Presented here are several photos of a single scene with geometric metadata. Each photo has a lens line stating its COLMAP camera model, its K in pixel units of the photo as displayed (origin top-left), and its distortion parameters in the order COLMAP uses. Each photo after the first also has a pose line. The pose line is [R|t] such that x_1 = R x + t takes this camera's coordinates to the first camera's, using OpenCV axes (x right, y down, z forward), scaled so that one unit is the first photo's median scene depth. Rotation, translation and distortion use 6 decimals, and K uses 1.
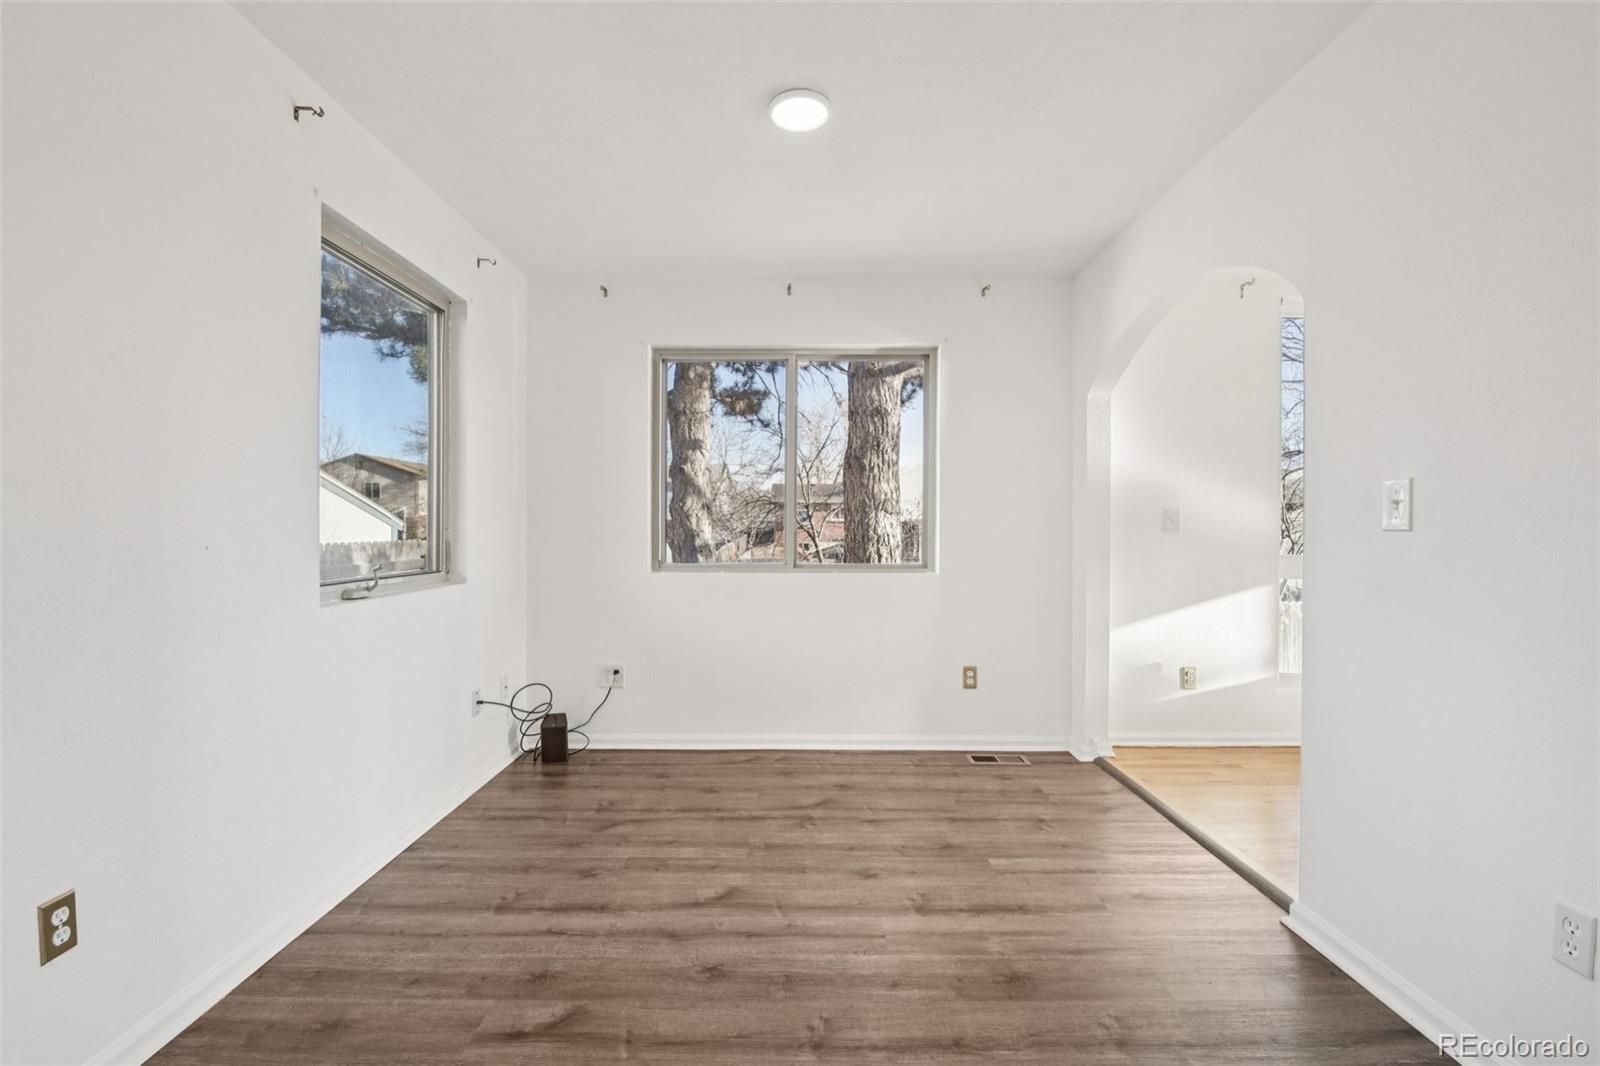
lens RADIAL K [[694.2, 0, 792.6], [0, 694.2, 535.2], [0, 0, 1]] dist [-0.000540, -0.002811]
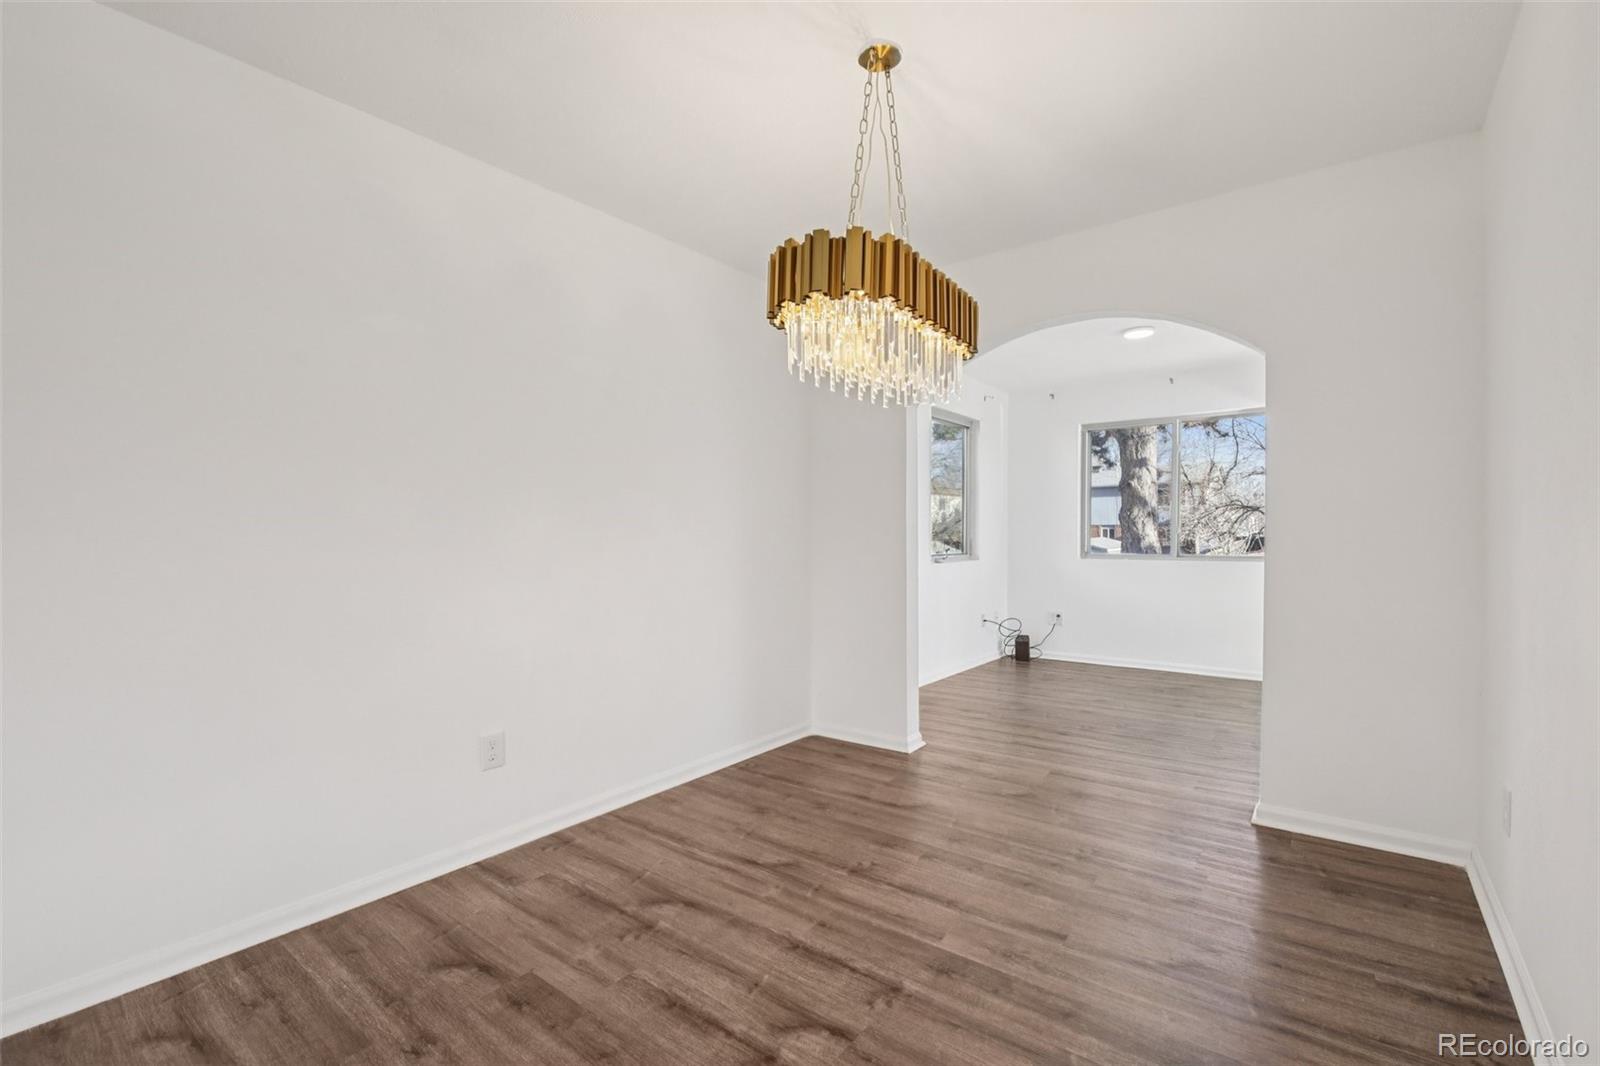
lens RADIAL K [[694.2, 0, 795.4], [0, 694.2, 539.0], [0, 0, 1]] dist [-0.000540, -0.002811]
pose [[0.794770, 0.002964, -0.606903, 0.243242], [-0.004170, 0.999991, -0.000577, 0.008584], [0.606896, 0.002989, 0.794776, -0.683982]]
